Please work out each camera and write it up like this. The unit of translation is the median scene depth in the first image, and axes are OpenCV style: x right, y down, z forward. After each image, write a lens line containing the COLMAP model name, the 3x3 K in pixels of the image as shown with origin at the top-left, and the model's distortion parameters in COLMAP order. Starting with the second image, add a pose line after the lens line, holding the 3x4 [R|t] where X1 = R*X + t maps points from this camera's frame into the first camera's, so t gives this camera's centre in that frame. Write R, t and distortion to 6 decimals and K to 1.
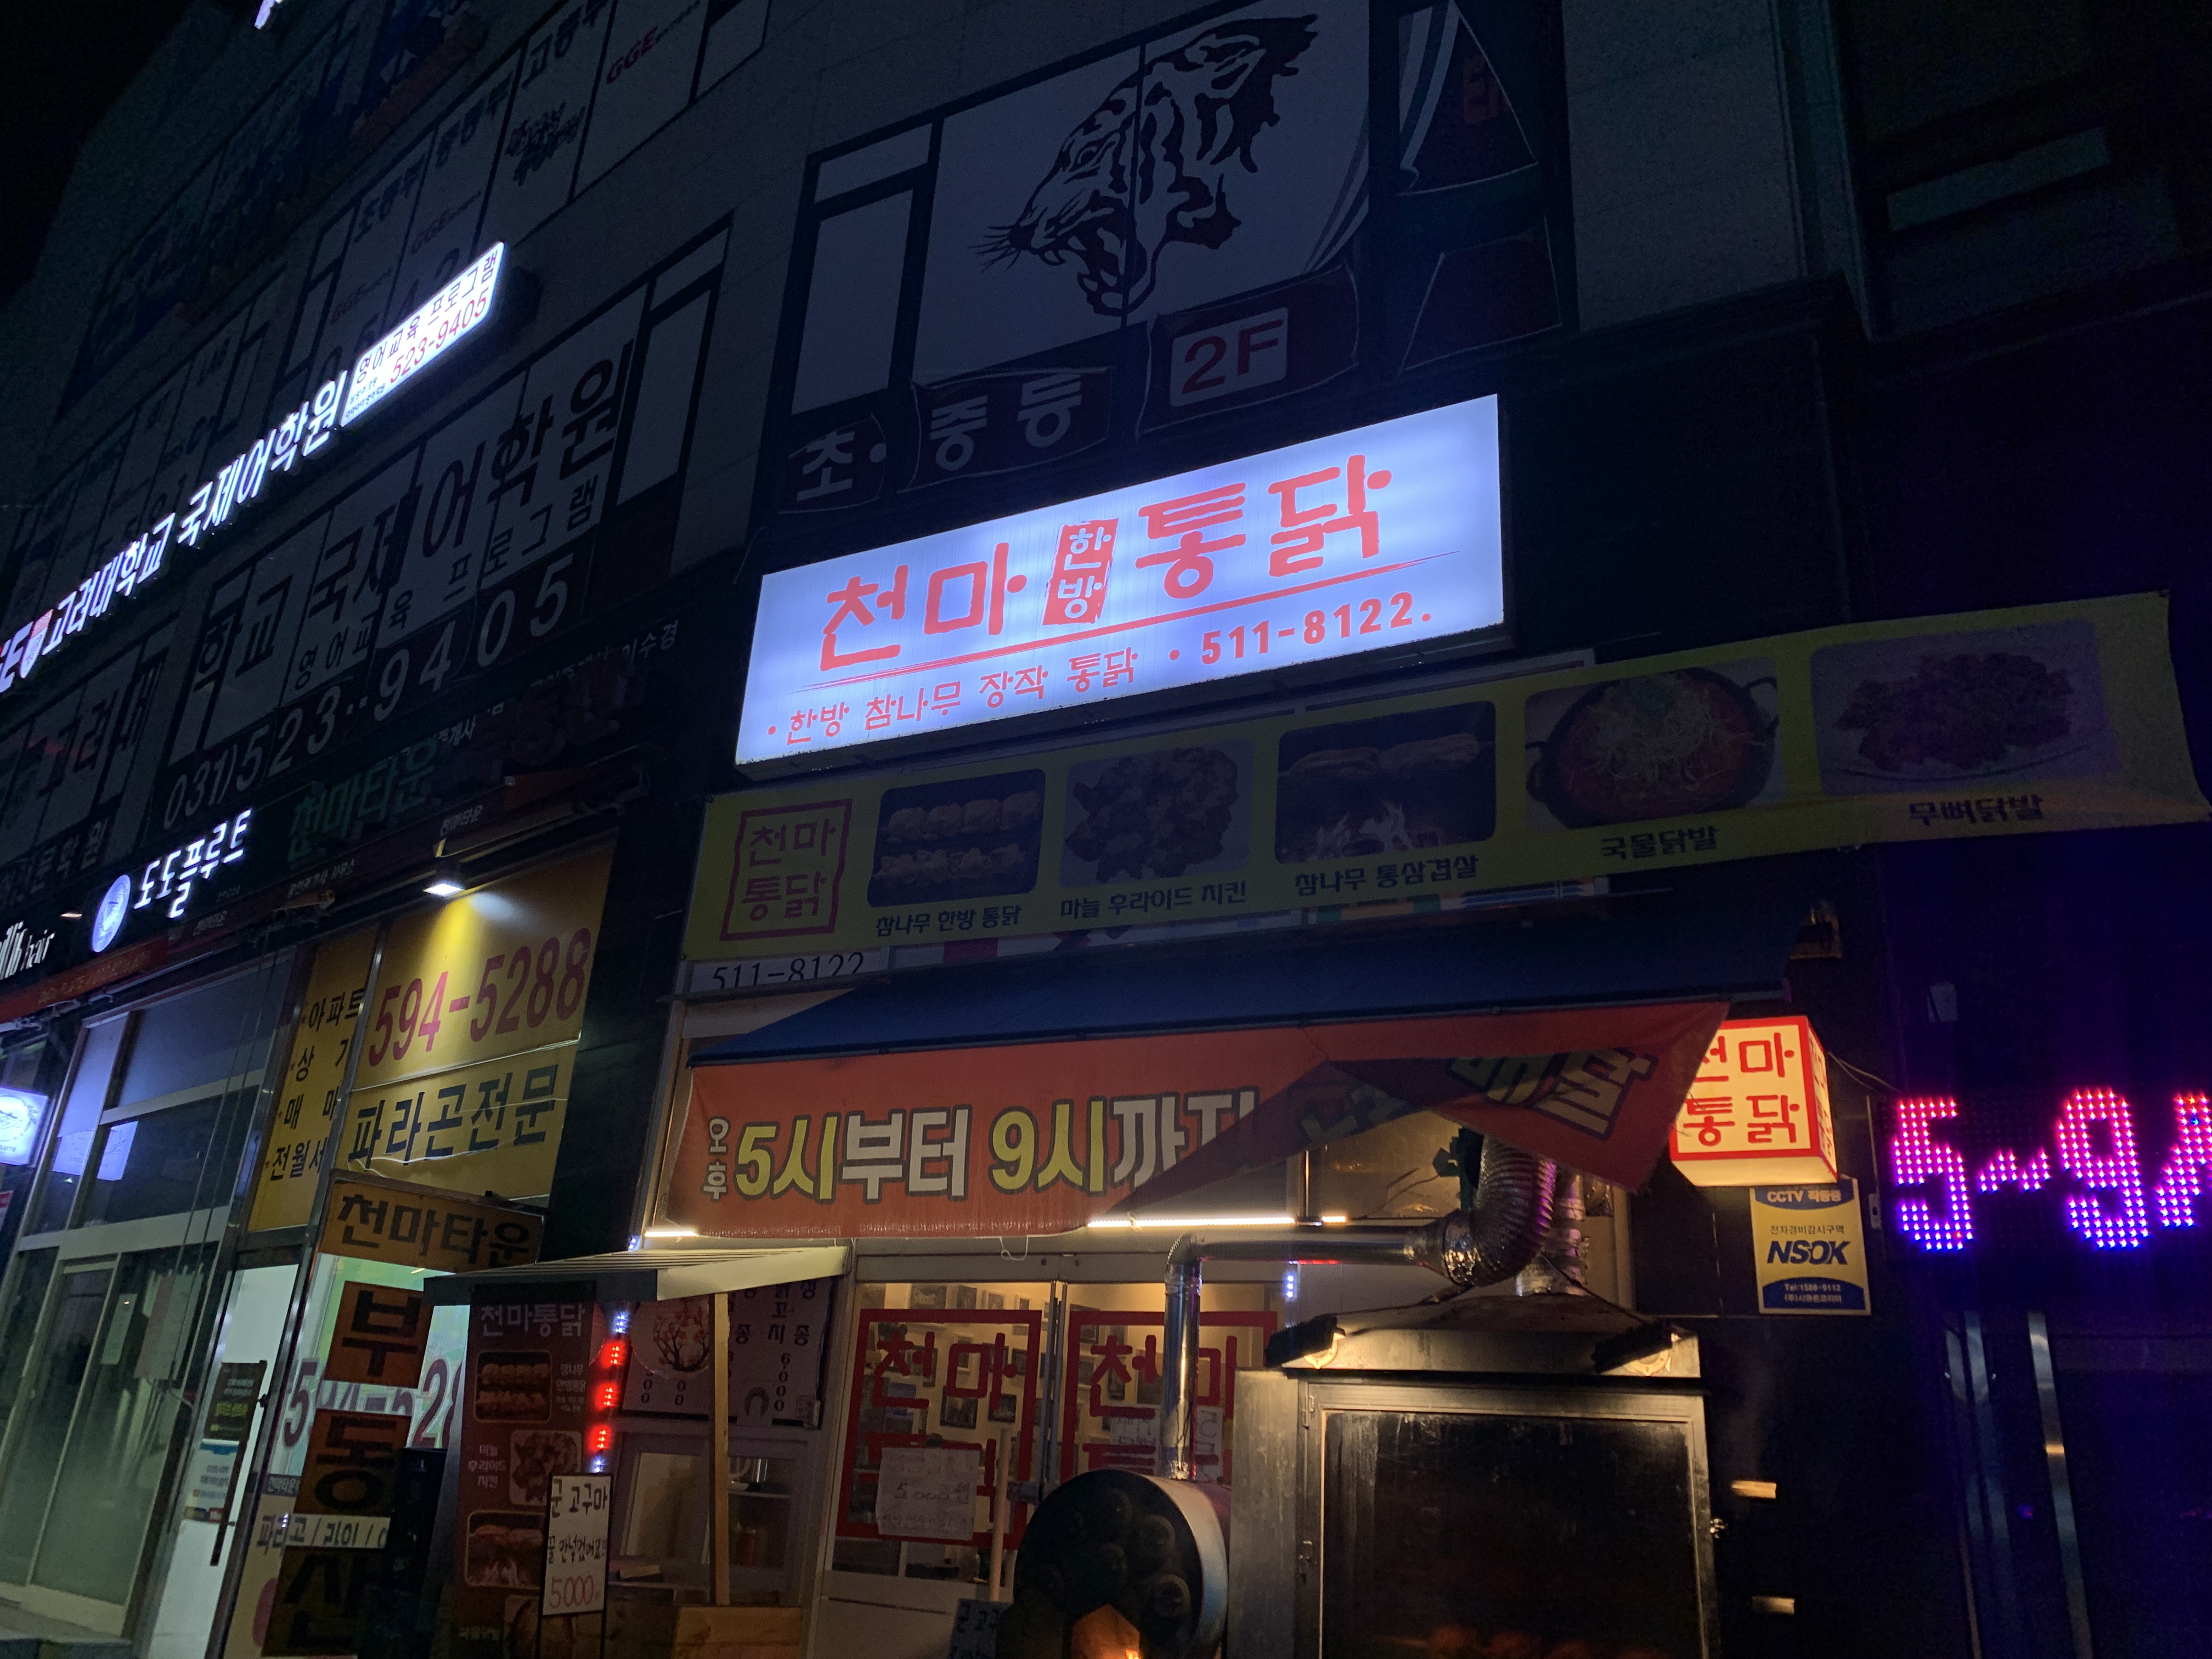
lens RADIAL K [[1696.9, 0, 1106.0], [0, 1696.9, 829.5], [0, 0, 1]] dist [0.024785, 0.002267]
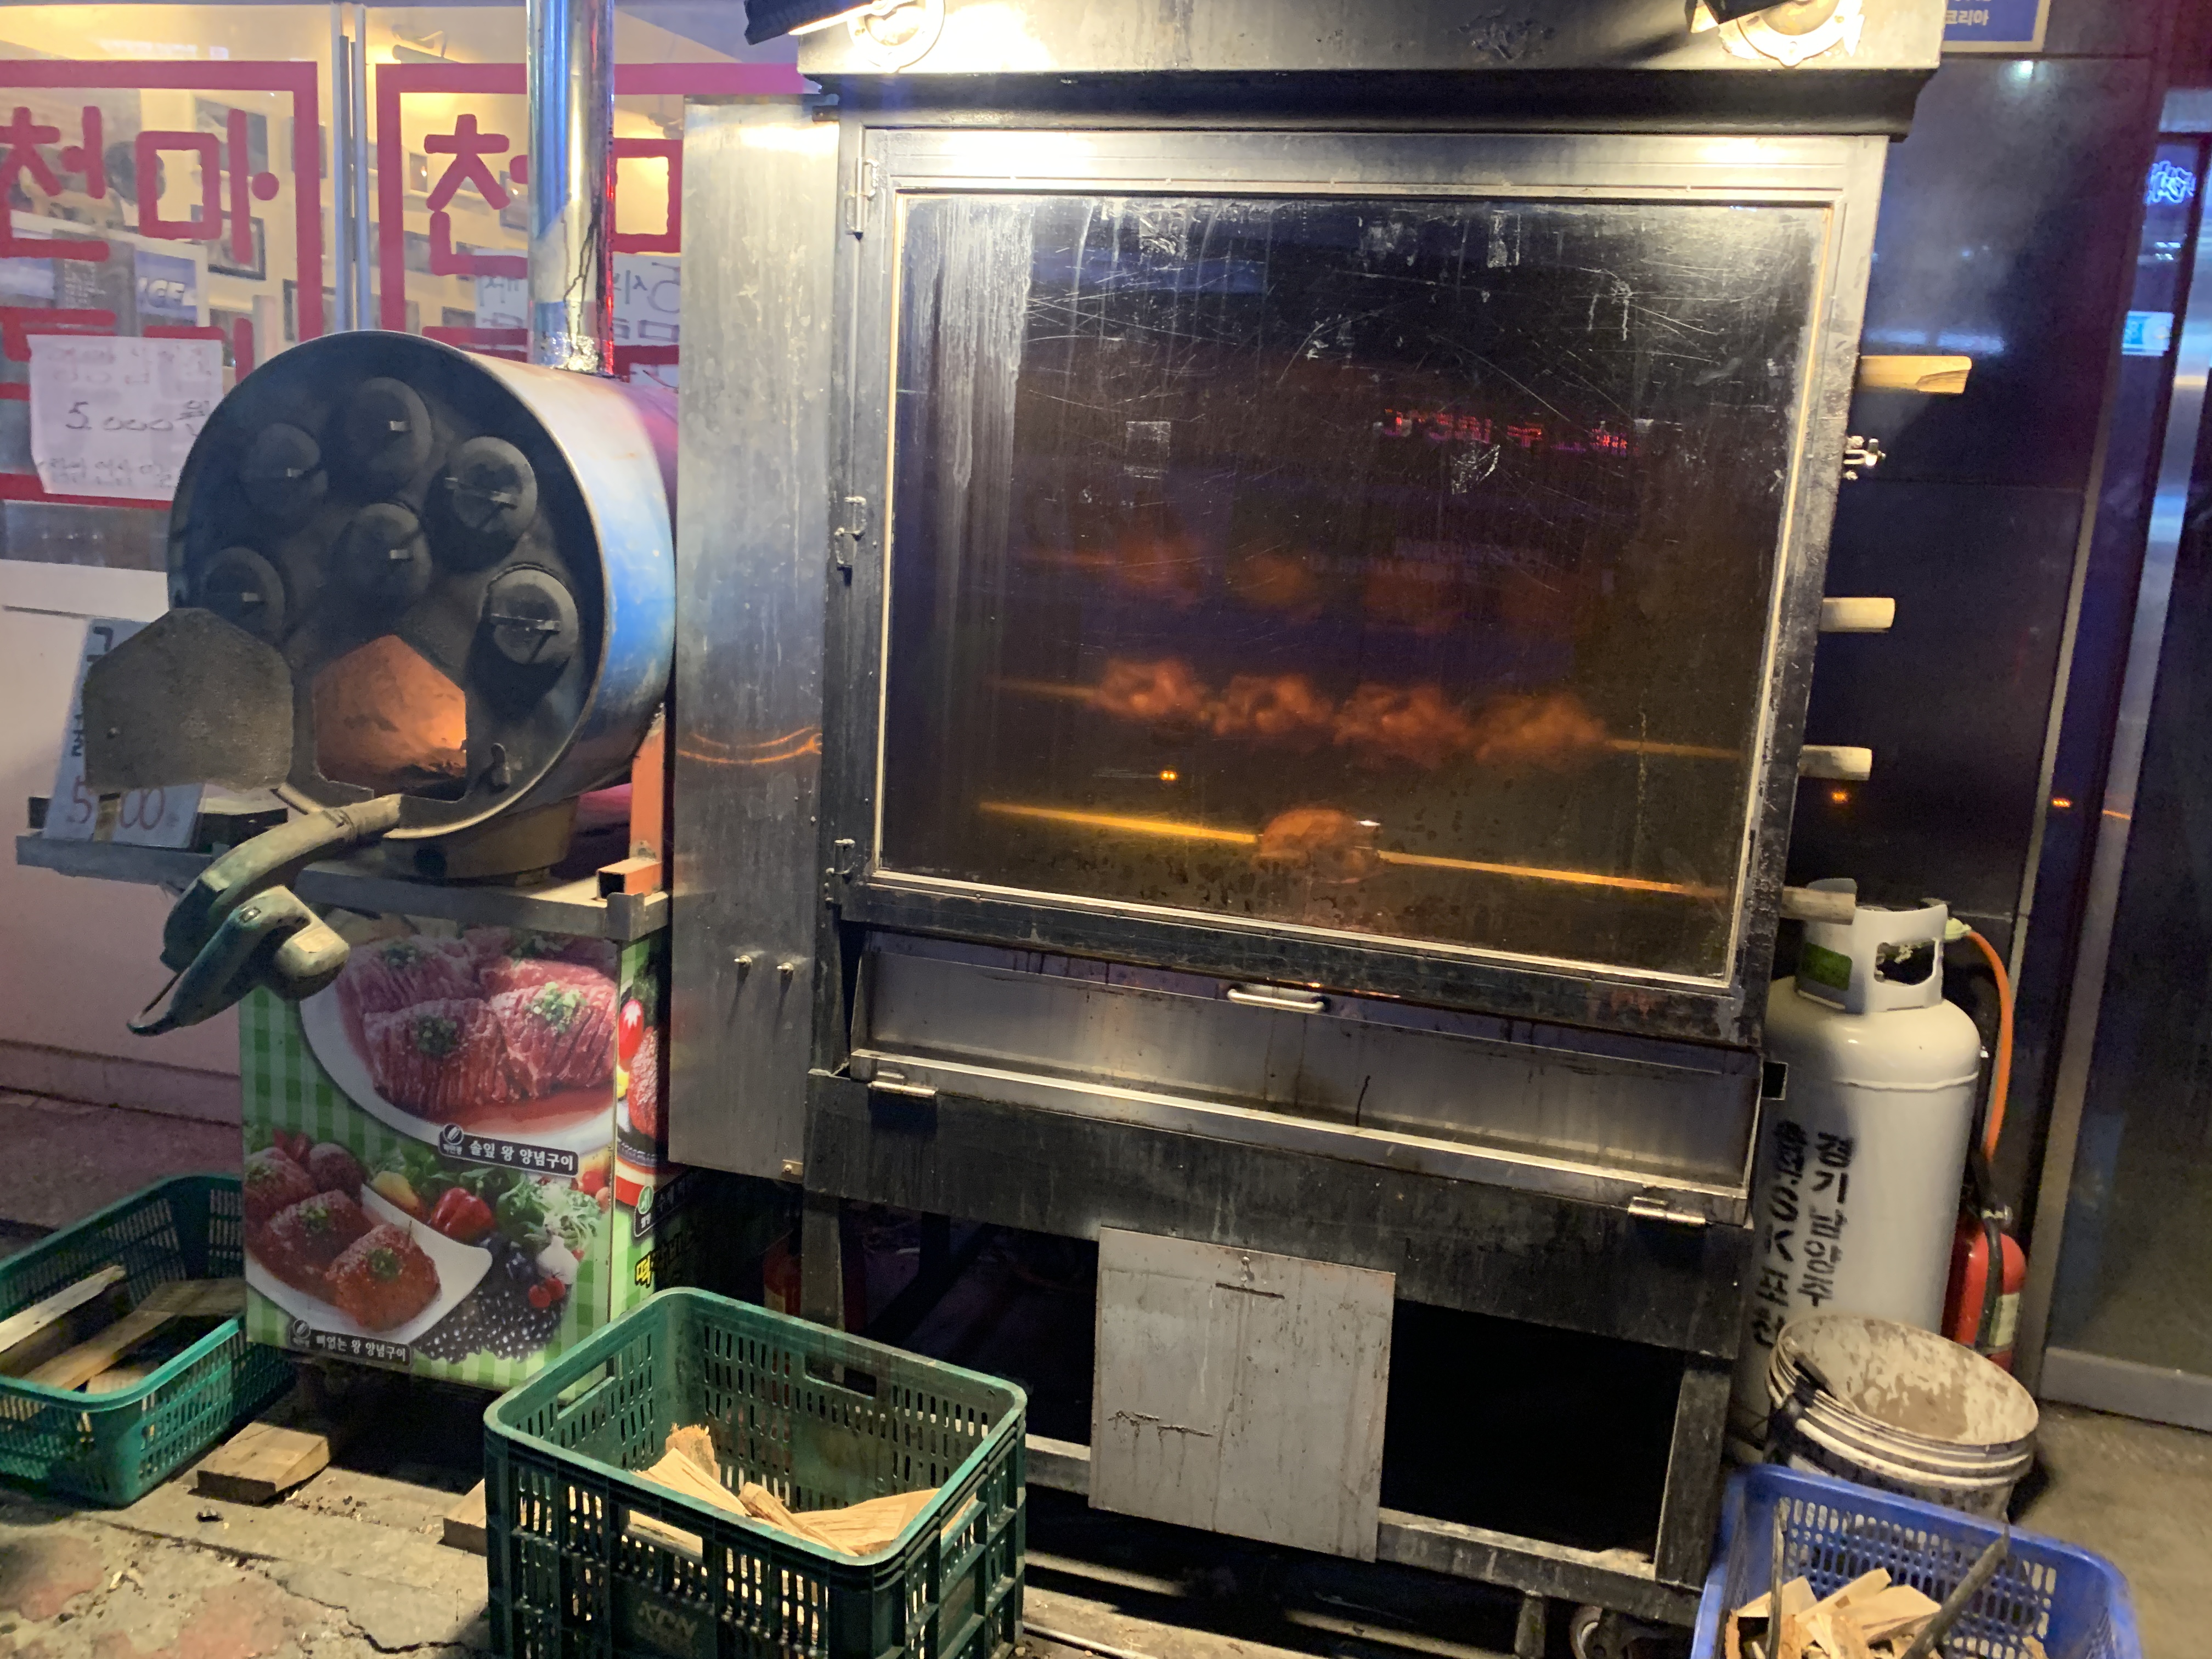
lens RADIAL K [[1693.3, 0, 1106.0], [0, 1693.3, 829.5], [0, 0, 1]] dist [0.013635, 0.005963]
pose [[0.969866, -0.046494, 0.239160, 0.054889], [-0.091555, 0.840126, 0.534608, 0.190316], [-0.225781, -0.540394, 0.810554, 0.445648]]
